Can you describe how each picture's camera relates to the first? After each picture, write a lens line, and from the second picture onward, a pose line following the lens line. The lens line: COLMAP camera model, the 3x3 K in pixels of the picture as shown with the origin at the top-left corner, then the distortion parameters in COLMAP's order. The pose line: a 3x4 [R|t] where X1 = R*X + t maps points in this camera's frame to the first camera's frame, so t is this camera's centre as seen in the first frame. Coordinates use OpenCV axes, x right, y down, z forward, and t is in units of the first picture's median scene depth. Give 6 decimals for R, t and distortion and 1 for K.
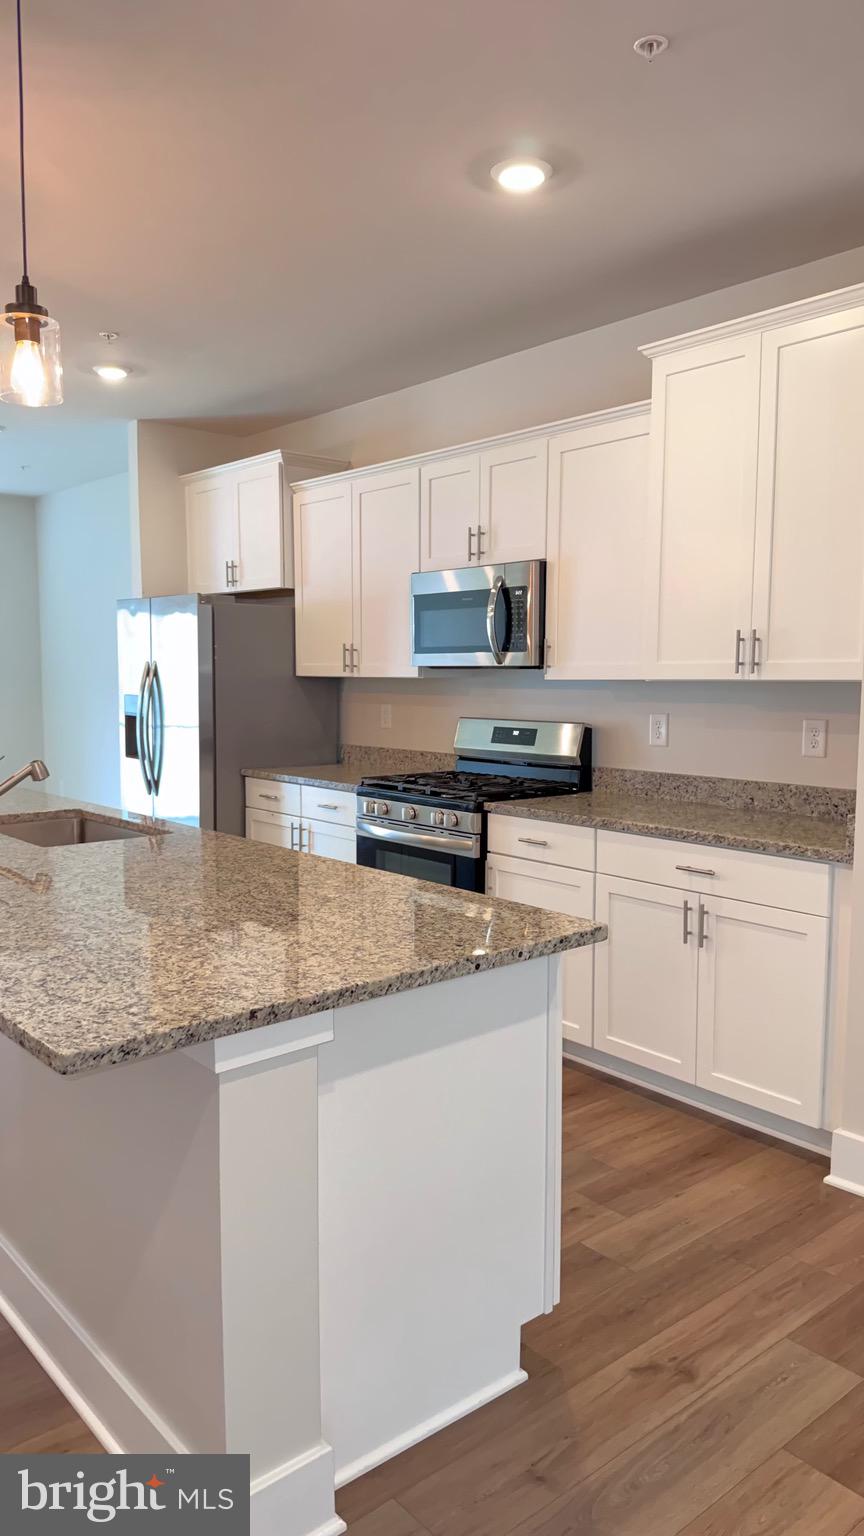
lens RADIAL K [[1094.5, 0, 432.0], [0, 1094.5, 768.0], [0, 0, 1]] dist [0.057077, -0.111198]
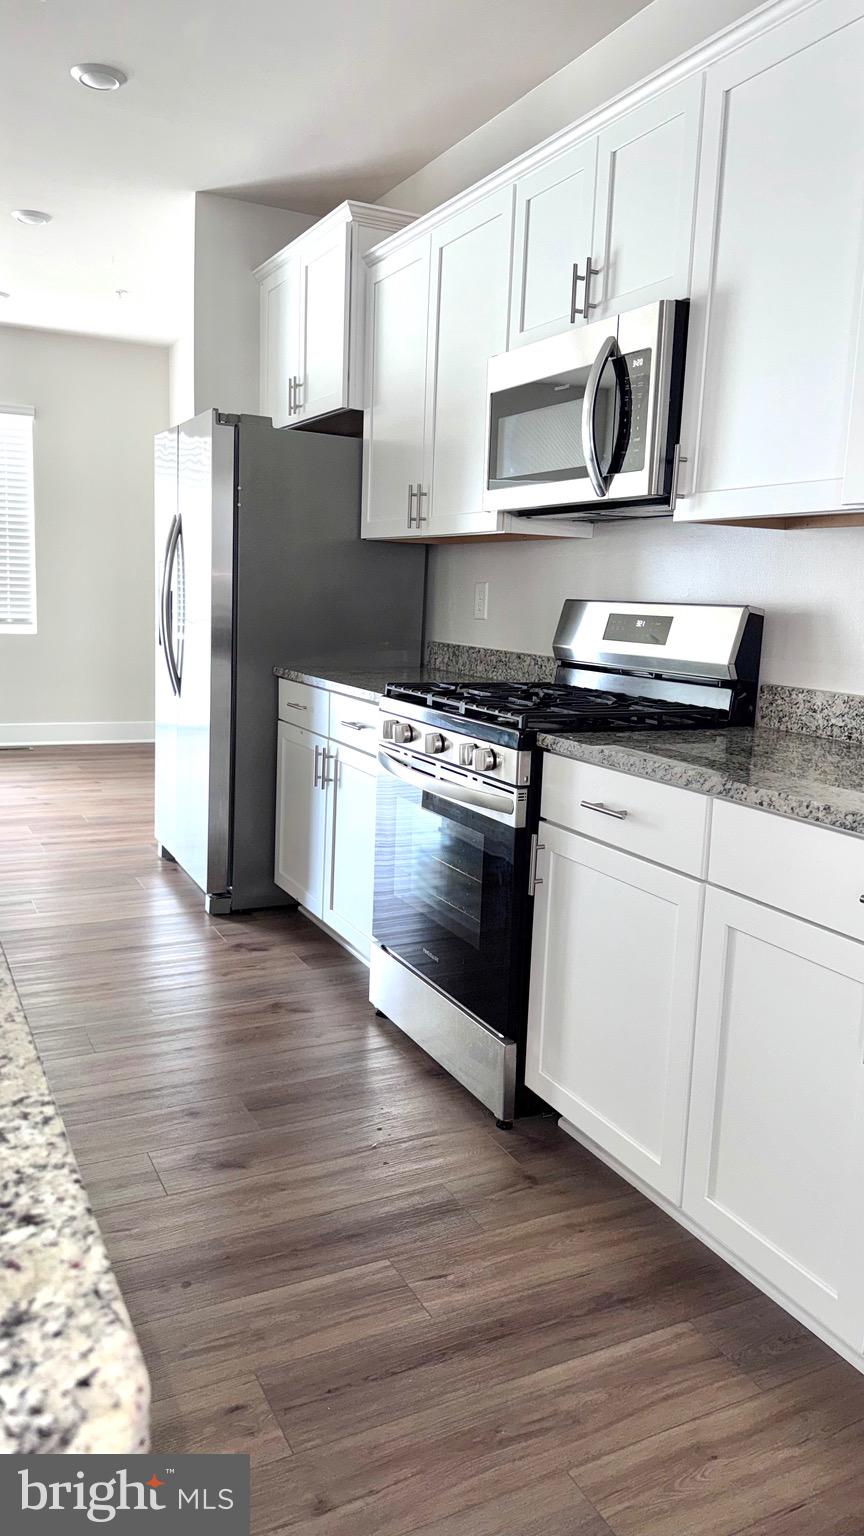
lens RADIAL K [[1094.5, 0, 432.0], [0, 1094.5, 768.0], [0, 0, 1]] dist [0.057077, -0.111198]
pose [[0.970789, 0.071772, -0.228949, 0.114726], [-0.056171, 0.995679, 0.073950, 0.009833], [0.233267, -0.058930, 0.970625, 0.395283]]
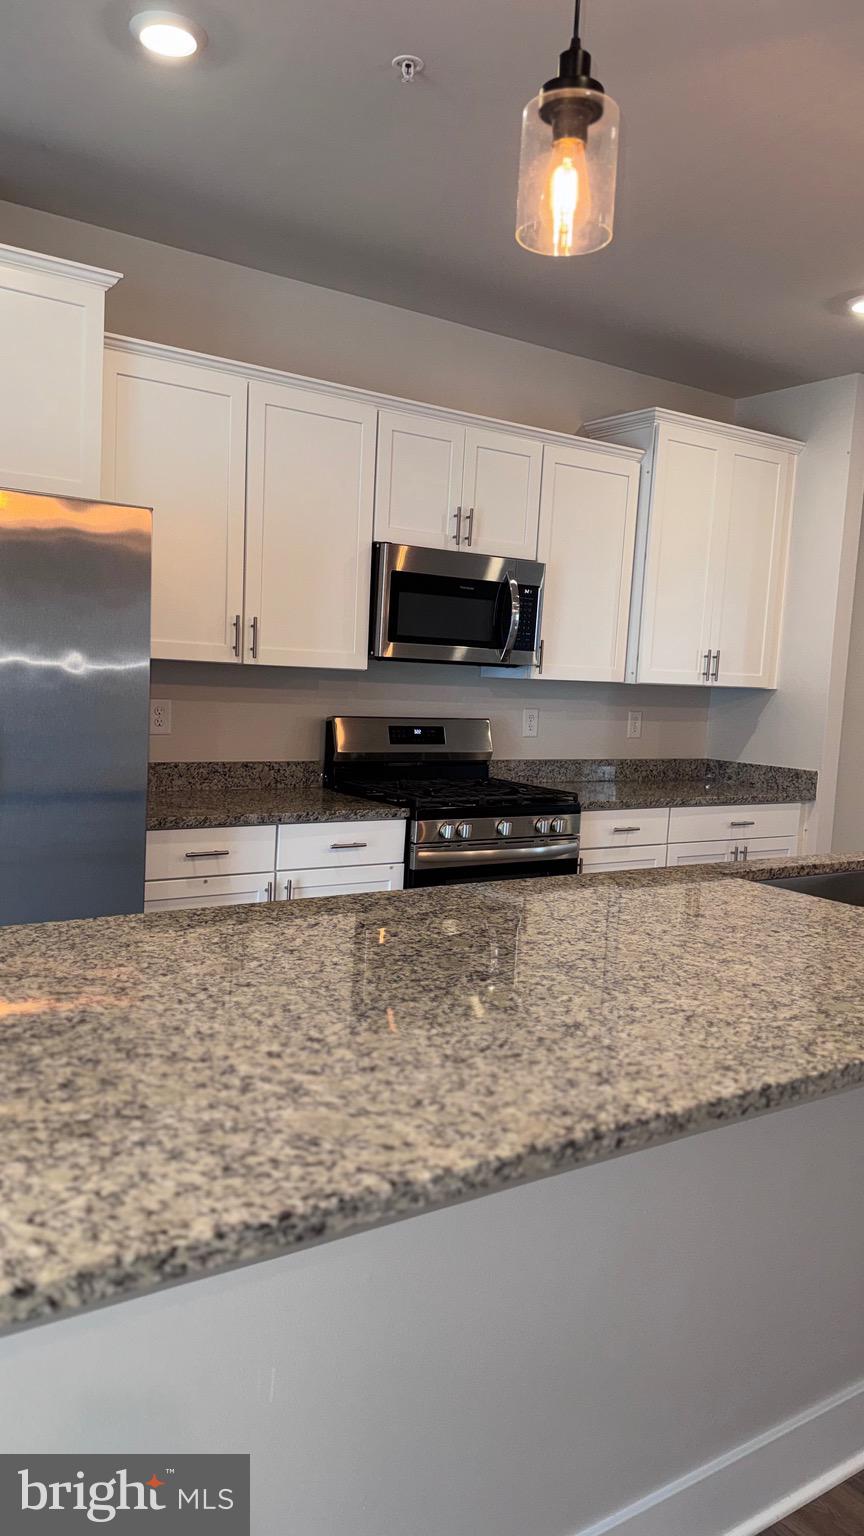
lens RADIAL K [[1094.5, 0, 432.0], [0, 1094.5, 768.0], [0, 0, 1]] dist [0.057077, -0.111198]
pose [[0.093060, -0.087959, 0.991768, -0.883250], [0.037674, 0.995688, 0.084772, -0.083178], [-0.994947, 0.029475, 0.095973, 0.943932]]
